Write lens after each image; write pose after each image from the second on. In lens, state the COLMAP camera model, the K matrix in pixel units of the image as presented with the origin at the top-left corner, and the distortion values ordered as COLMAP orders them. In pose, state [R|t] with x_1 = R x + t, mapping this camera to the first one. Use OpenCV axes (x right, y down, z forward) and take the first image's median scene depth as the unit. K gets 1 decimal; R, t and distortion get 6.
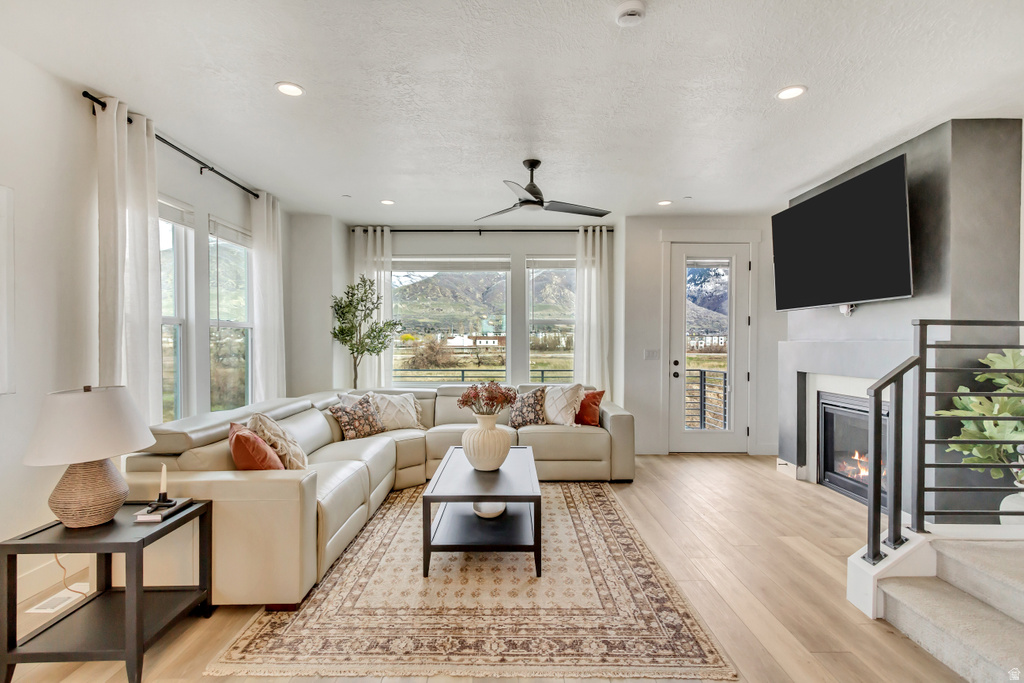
lens RADIAL K [[487.1, 0, 518.0], [0, 487.1, 346.6], [0, 0, 1]] dist [0.010486, -0.000159]
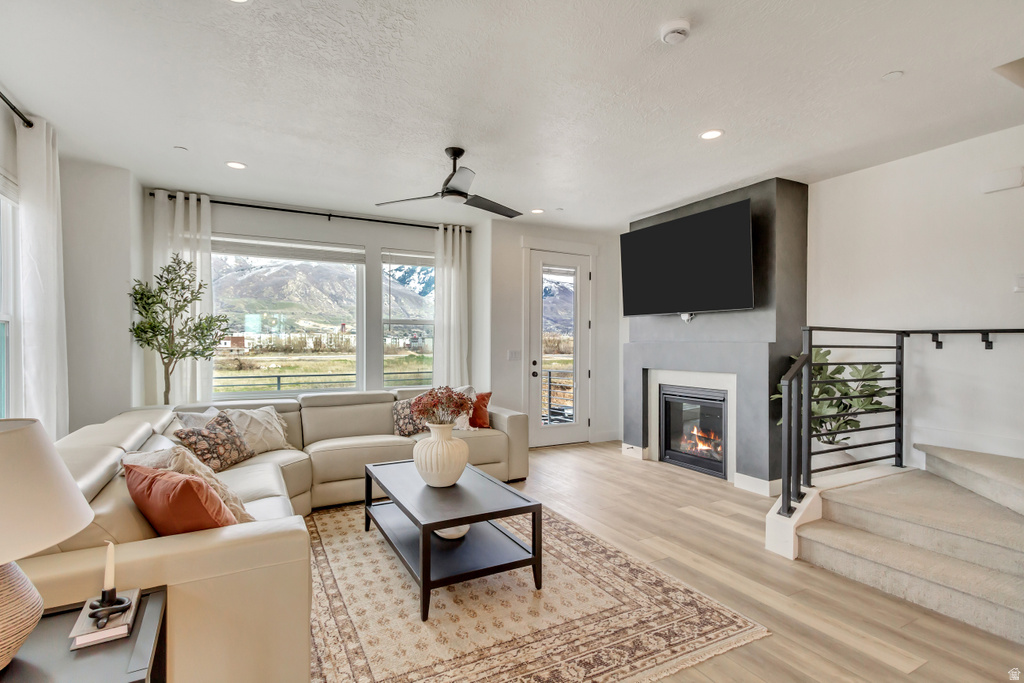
lens RADIAL K [[485.4, 0, 510.3], [0, 485.4, 347.8], [0, 0, 1]] dist [0.008776, -0.001010]
pose [[0.886660, -0.003513, 0.462409, -0.280920], [0.003596, 0.999993, 0.000702, -0.000679], [-0.462408, 0.001040, 0.886667, 0.115315]]
